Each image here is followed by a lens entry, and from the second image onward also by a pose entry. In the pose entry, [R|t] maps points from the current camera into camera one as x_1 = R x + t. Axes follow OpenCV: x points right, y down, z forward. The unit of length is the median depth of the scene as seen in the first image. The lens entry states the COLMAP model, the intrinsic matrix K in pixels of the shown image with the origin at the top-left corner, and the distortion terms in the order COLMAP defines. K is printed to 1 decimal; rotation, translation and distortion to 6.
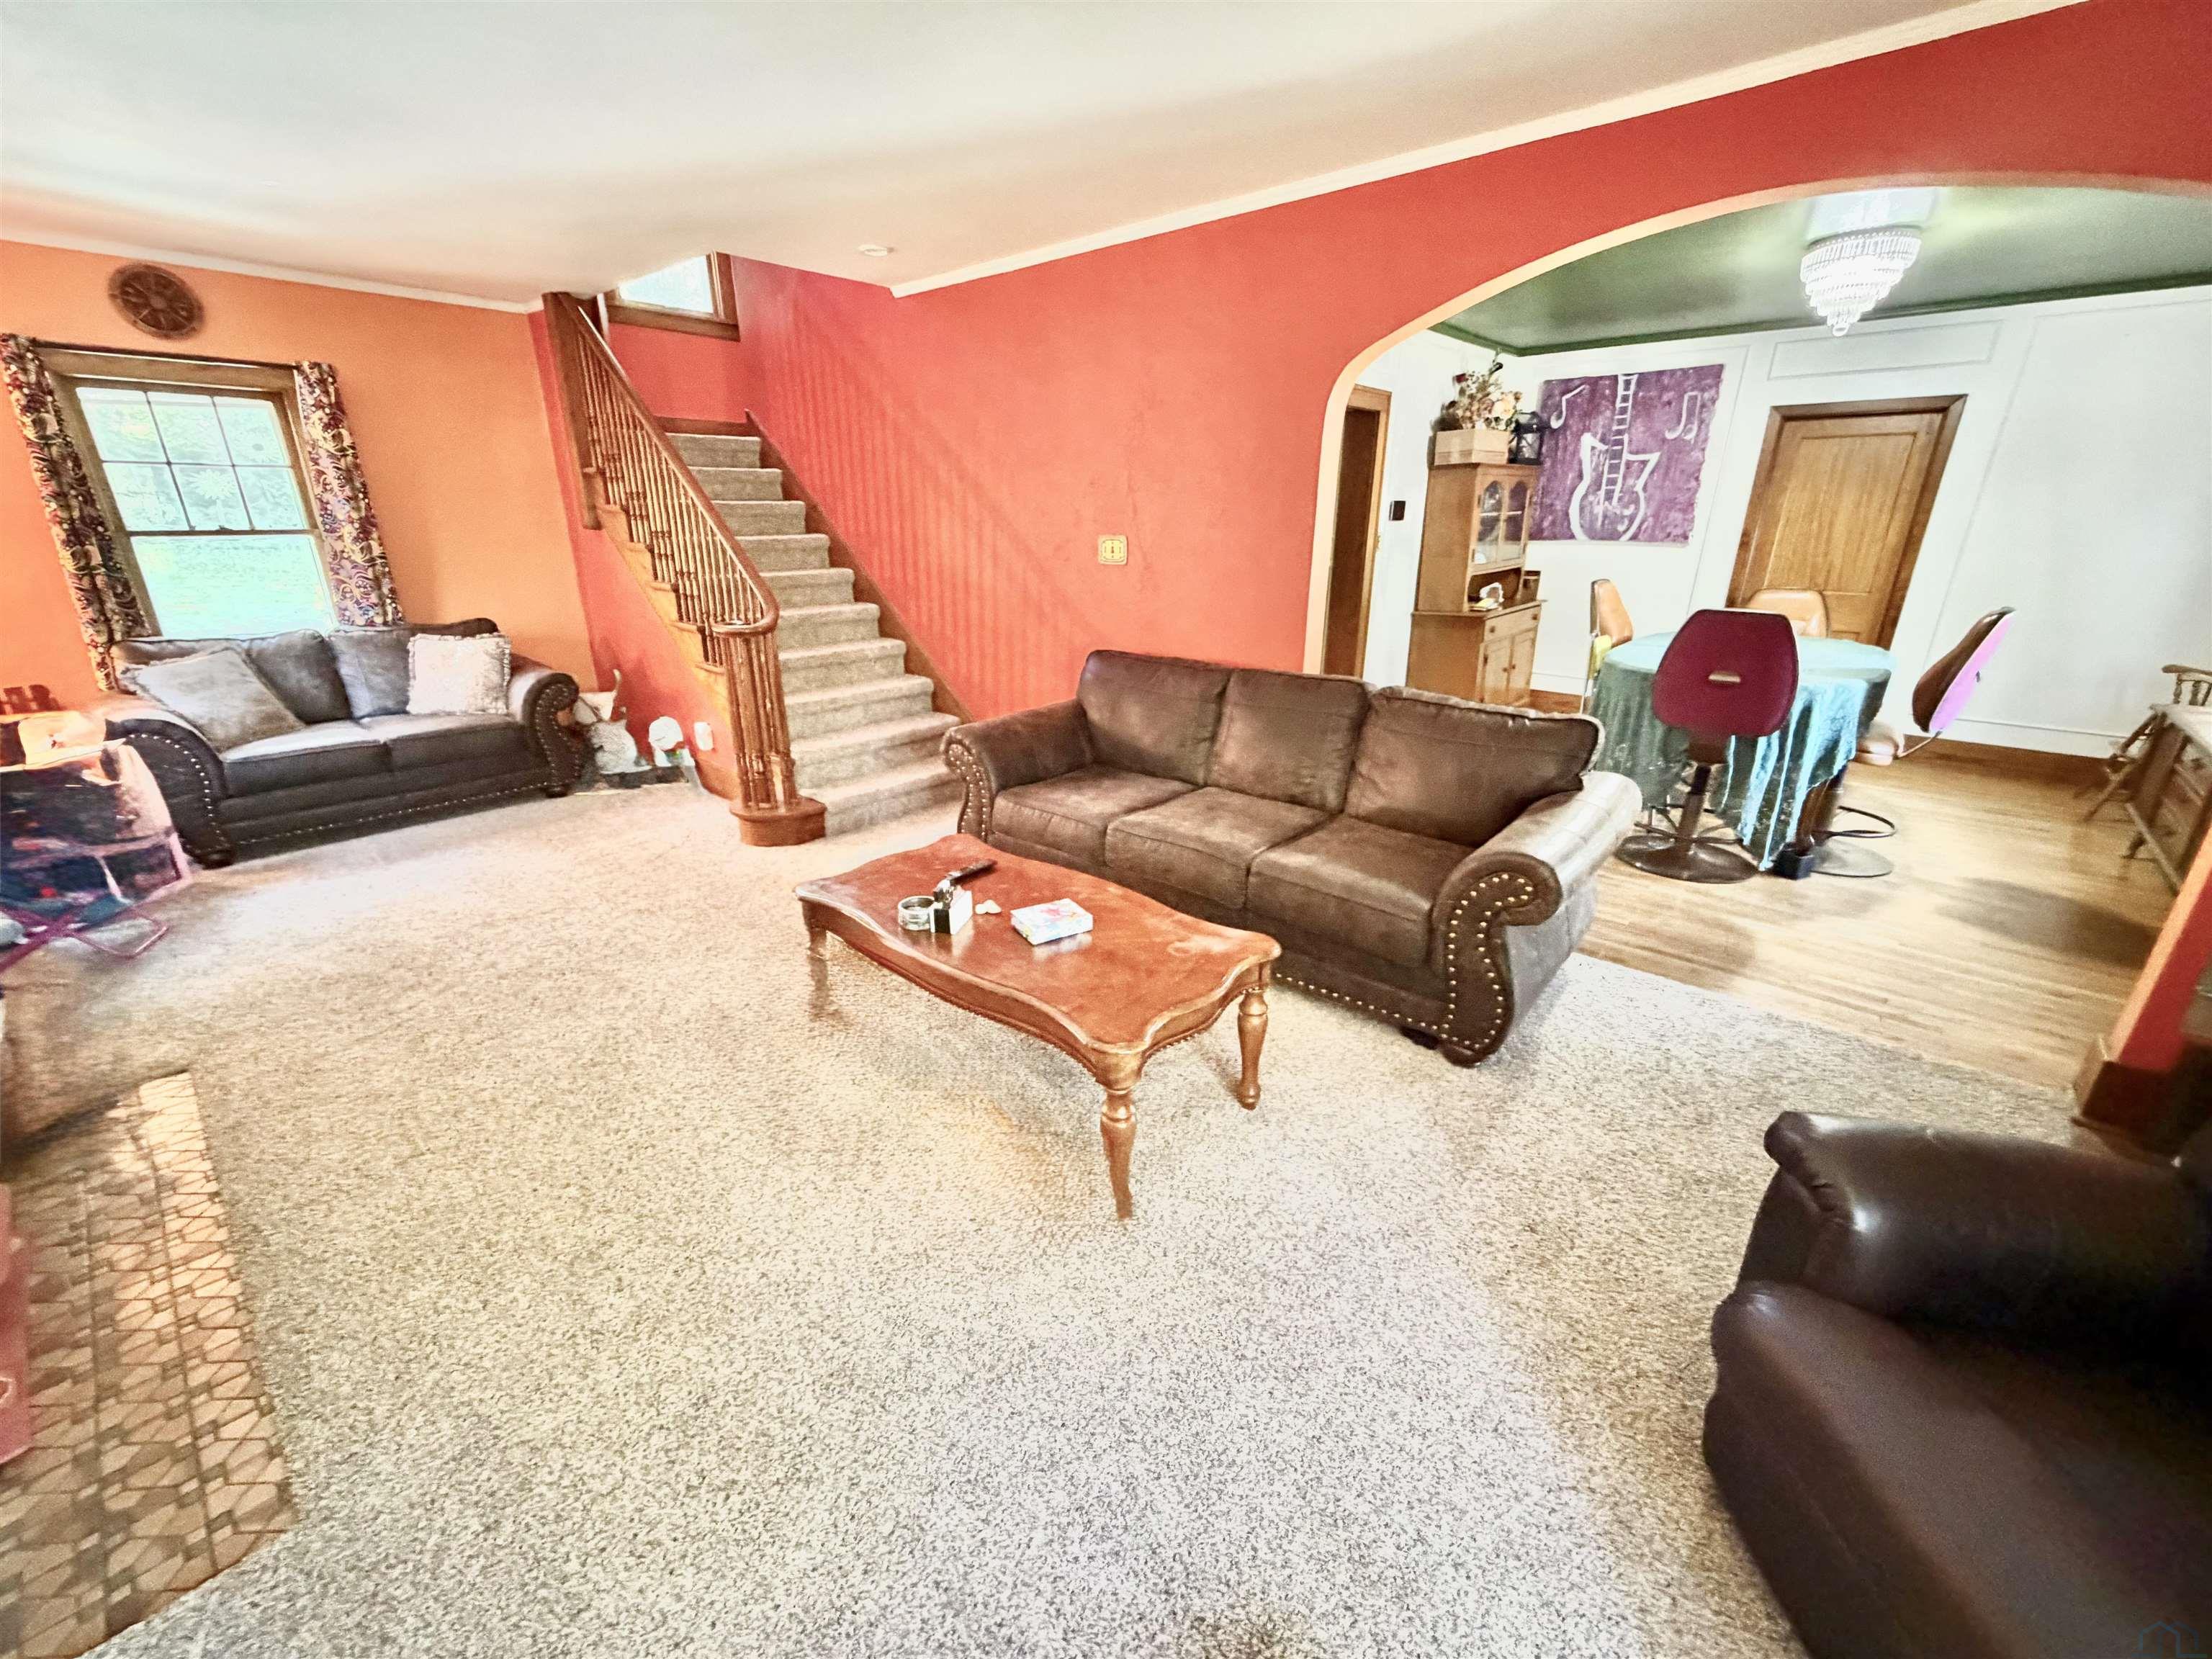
lens RADIAL K [[883.2, 0, 1098.9], [0, 883.2, 835.1], [0, 0, 1]] dist [-0.000263, -0.000058]
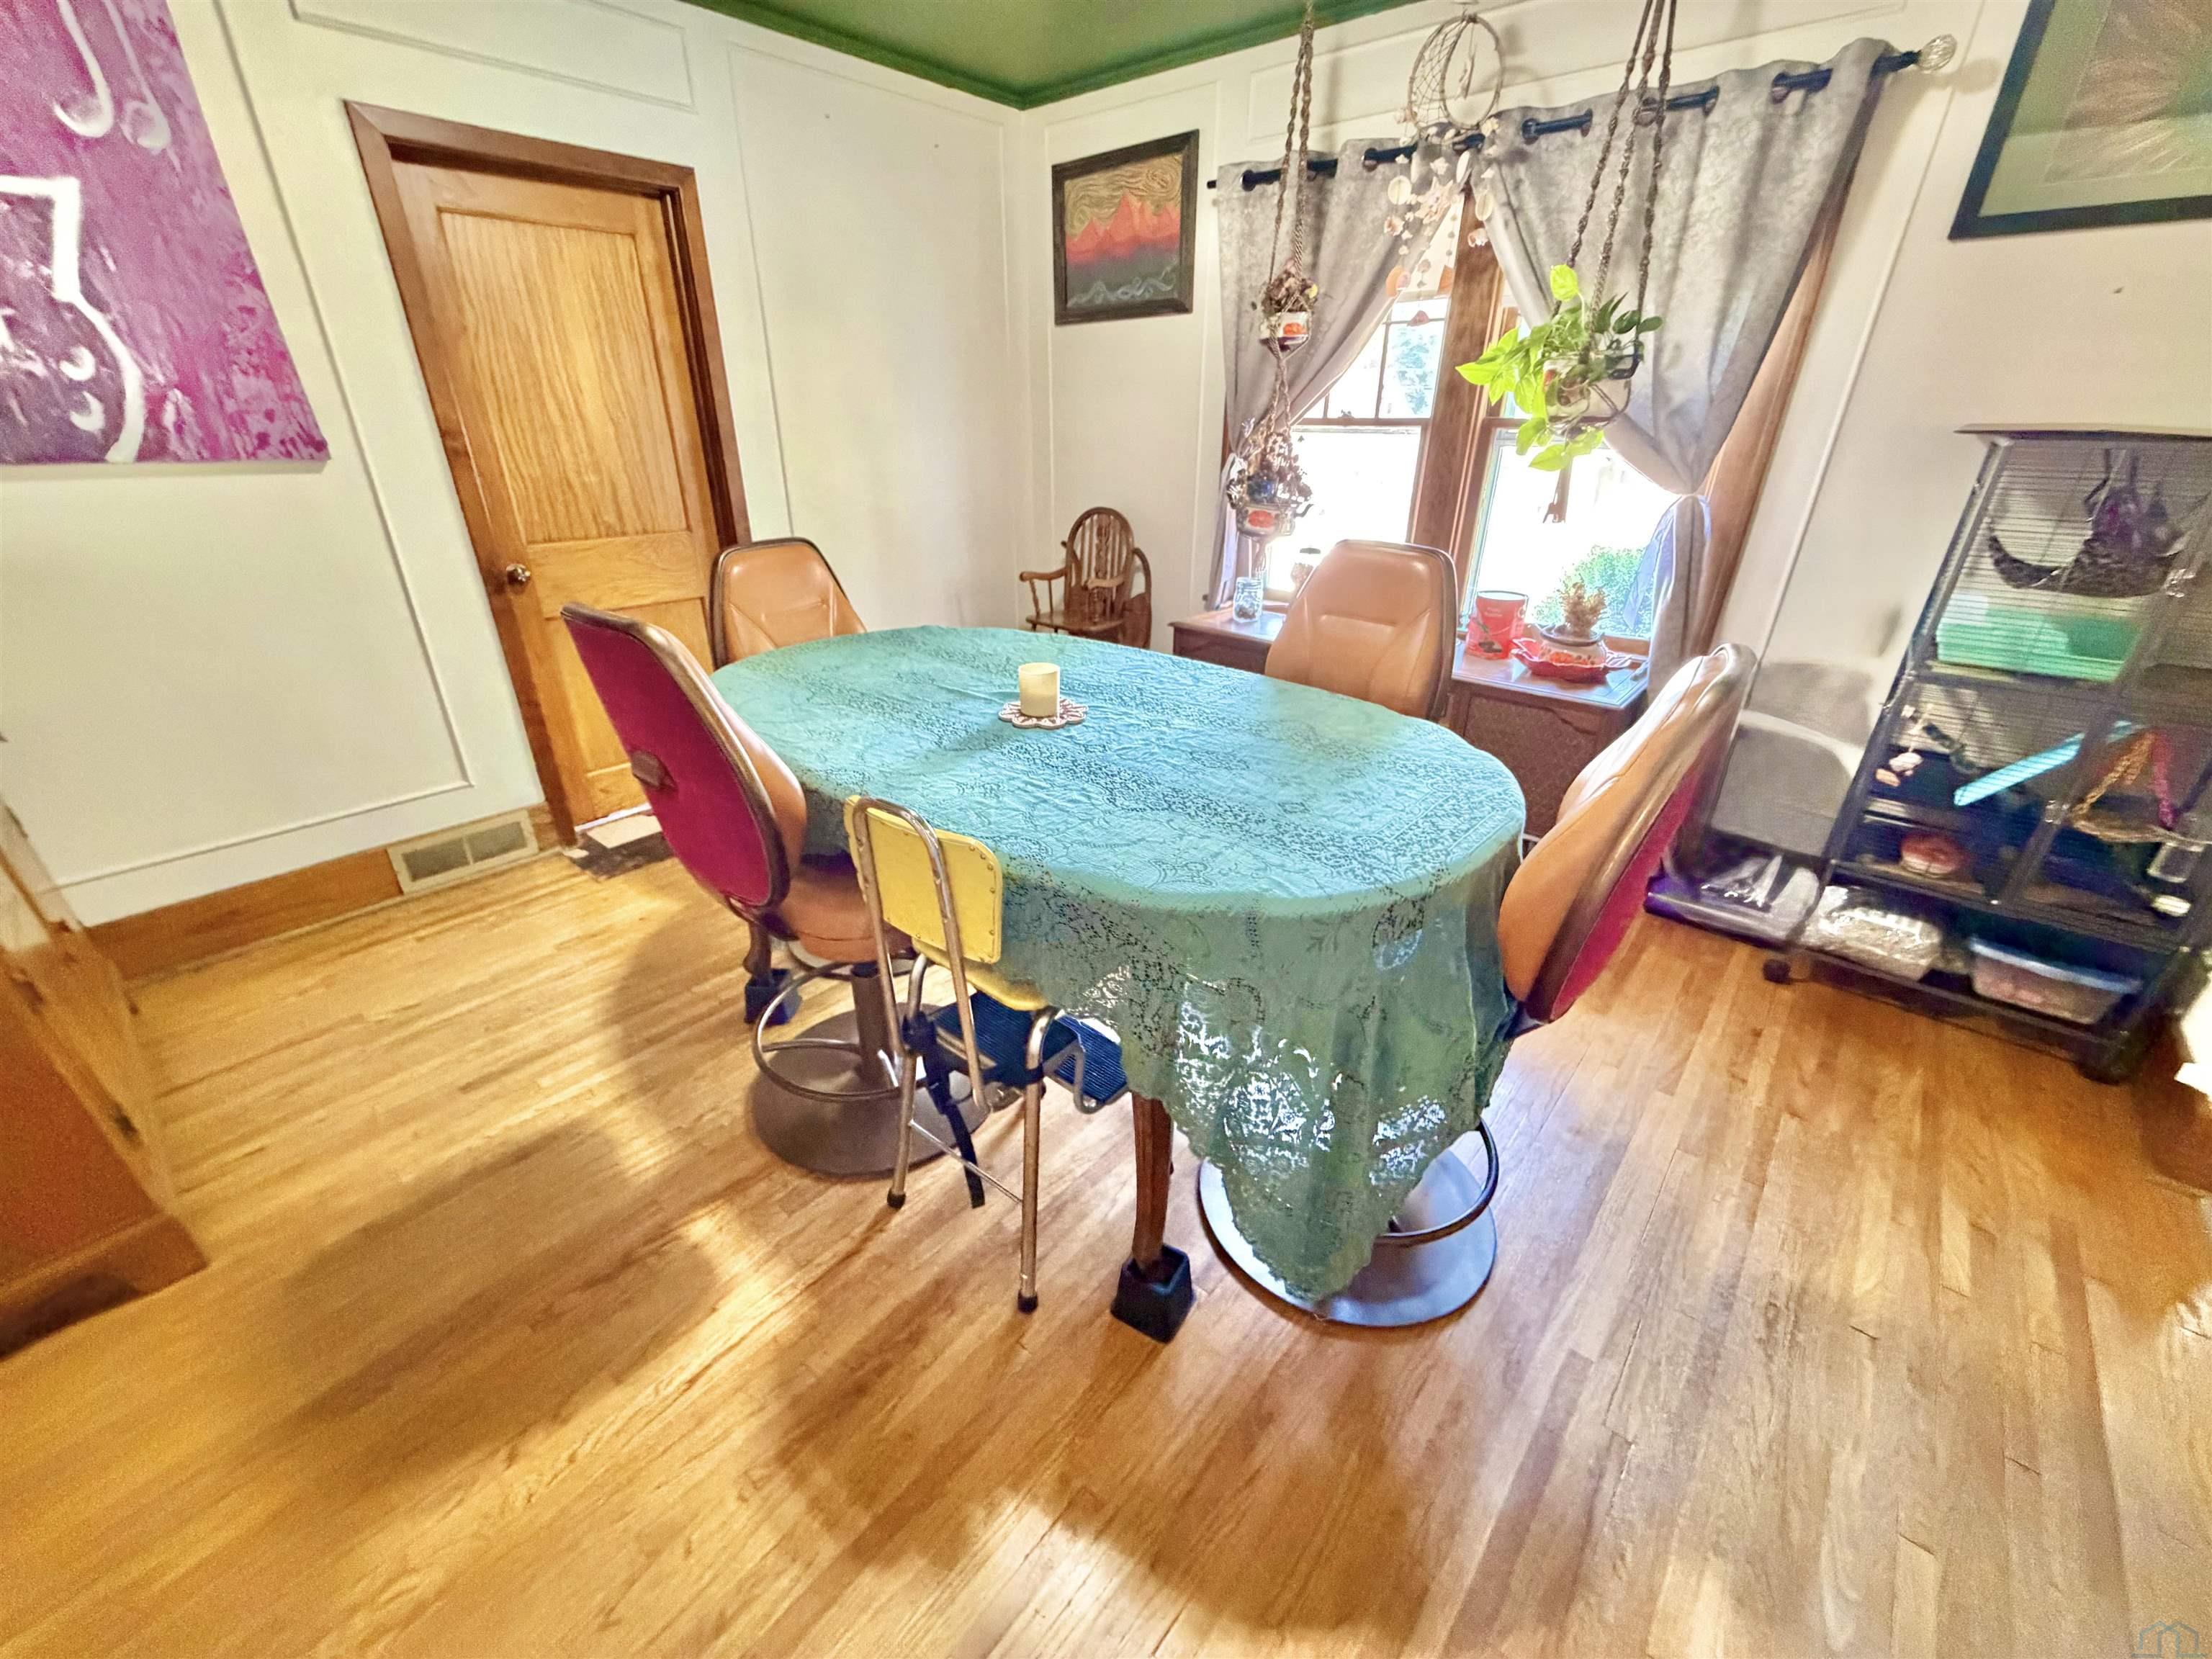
lens RADIAL K [[883.2, 0, 1098.9], [0, 883.2, 835.1], [0, 0, 1]] dist [-0.000263, -0.000058]
pose [[-0.017786, -0.432140, 0.901631, 0.231178], [0.335666, 0.846856, 0.412509, -0.236378], [-0.941813, 0.309983, 0.129992, 0.678200]]
